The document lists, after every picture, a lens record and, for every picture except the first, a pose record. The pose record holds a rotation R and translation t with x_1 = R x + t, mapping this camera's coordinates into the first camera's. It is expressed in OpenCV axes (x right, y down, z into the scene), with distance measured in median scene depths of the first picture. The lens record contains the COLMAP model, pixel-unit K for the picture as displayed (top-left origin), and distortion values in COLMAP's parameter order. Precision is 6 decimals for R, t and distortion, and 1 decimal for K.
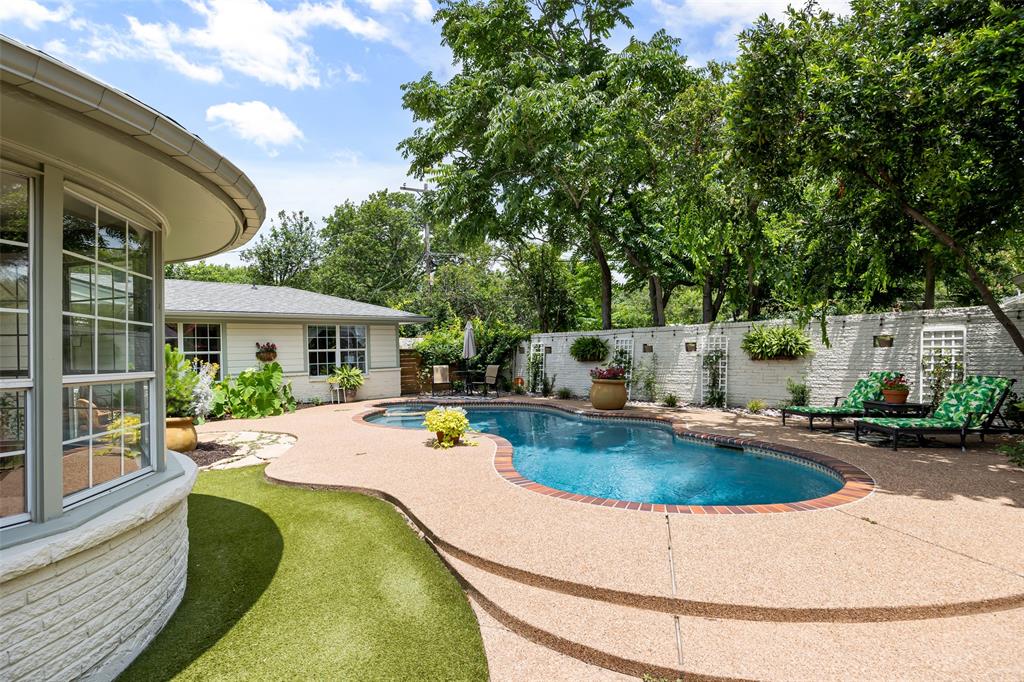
lens RADIAL K [[498.9, 0, 508.1], [0, 498.9, 343.9], [0, 0, 1]] dist [-0.016281, -0.000804]
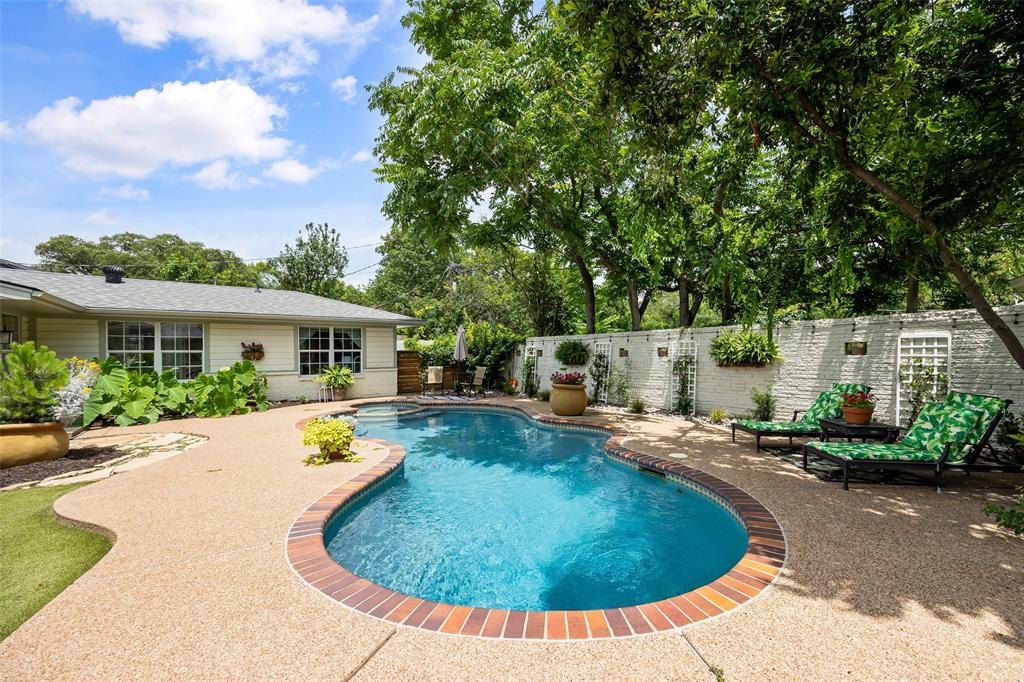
lens RADIAL K [[443.3, 0, 516.5], [0, 443.3, 343.1], [0, 0, 1]] dist [-0.006835, 0.001084]
pose [[0.999065, 0.011568, -0.041654, 0.131261], [-0.011919, 0.999895, -0.008198, -0.001009], [0.041555, 0.008686, 0.999098, 0.126178]]
